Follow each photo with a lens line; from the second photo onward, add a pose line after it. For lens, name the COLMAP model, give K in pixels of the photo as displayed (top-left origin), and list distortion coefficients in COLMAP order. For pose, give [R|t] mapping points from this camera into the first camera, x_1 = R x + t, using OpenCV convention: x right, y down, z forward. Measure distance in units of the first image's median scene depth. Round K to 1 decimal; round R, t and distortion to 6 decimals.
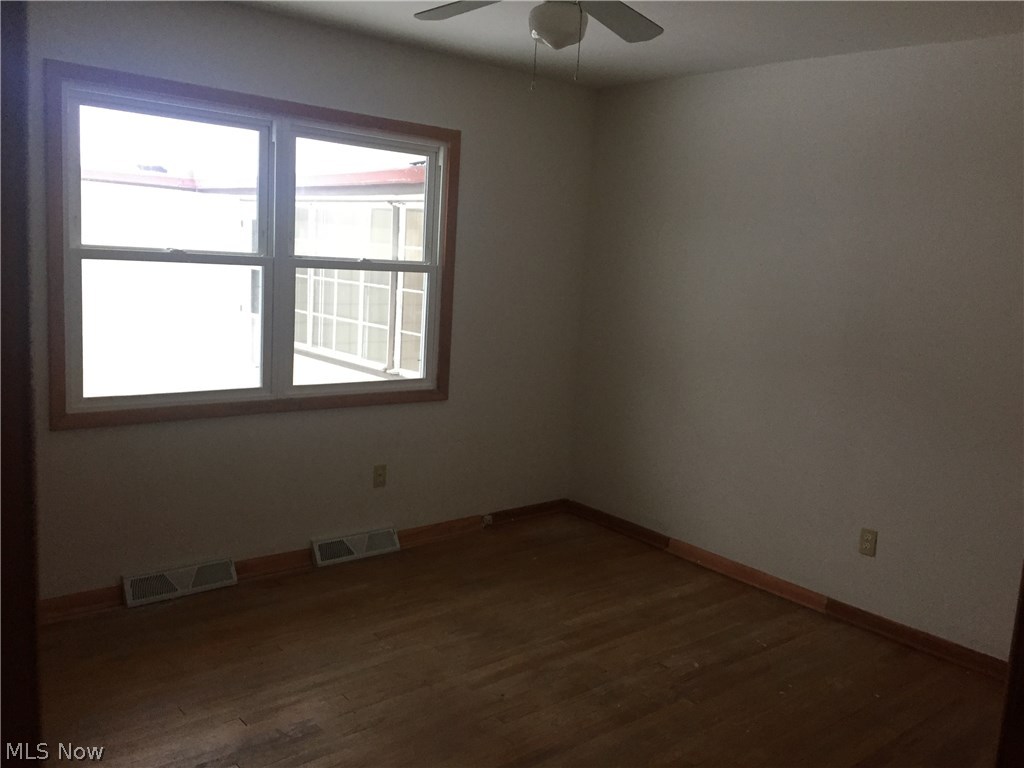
lens RADIAL K [[869.9, 0, 516.2], [0, 869.9, 386.3], [0, 0, 1]] dist [0.070399, -0.055926]
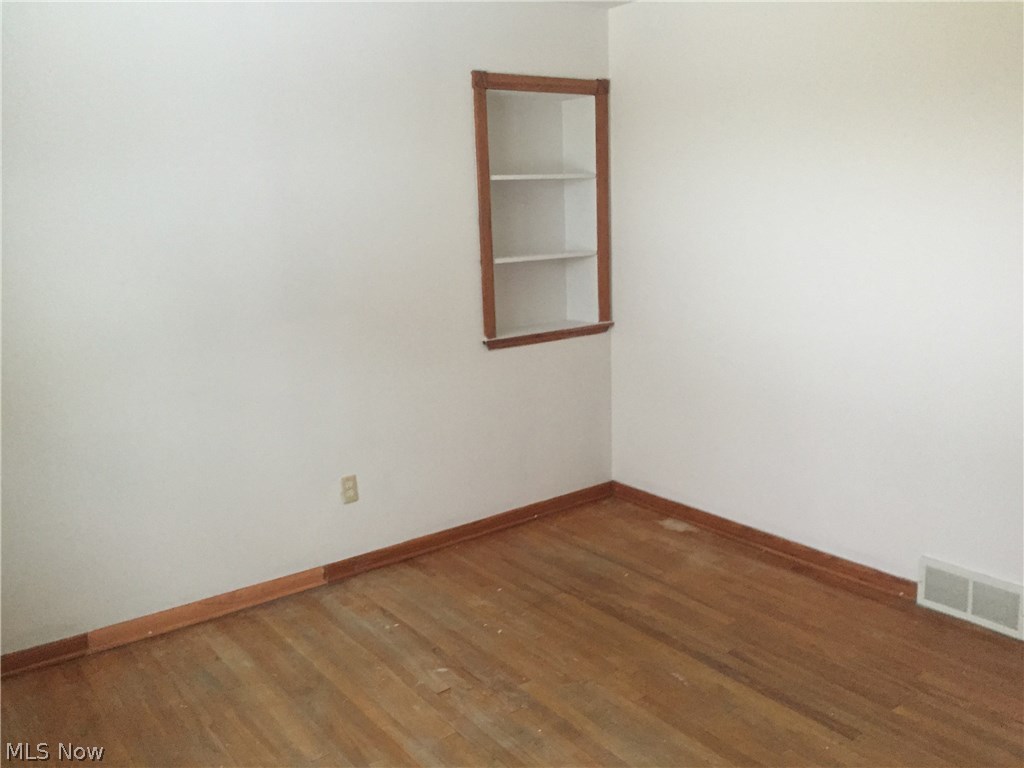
lens RADIAL K [[869.9, 0, 514.7], [0, 869.9, 383.8], [0, 0, 1]] dist [0.070399, -0.055926]
pose [[0.061019, -0.262724, 0.962940, -0.500992], [0.183478, 0.951250, 0.247909, -0.144697], [-0.981128, 0.161551, 0.106248, 0.695758]]
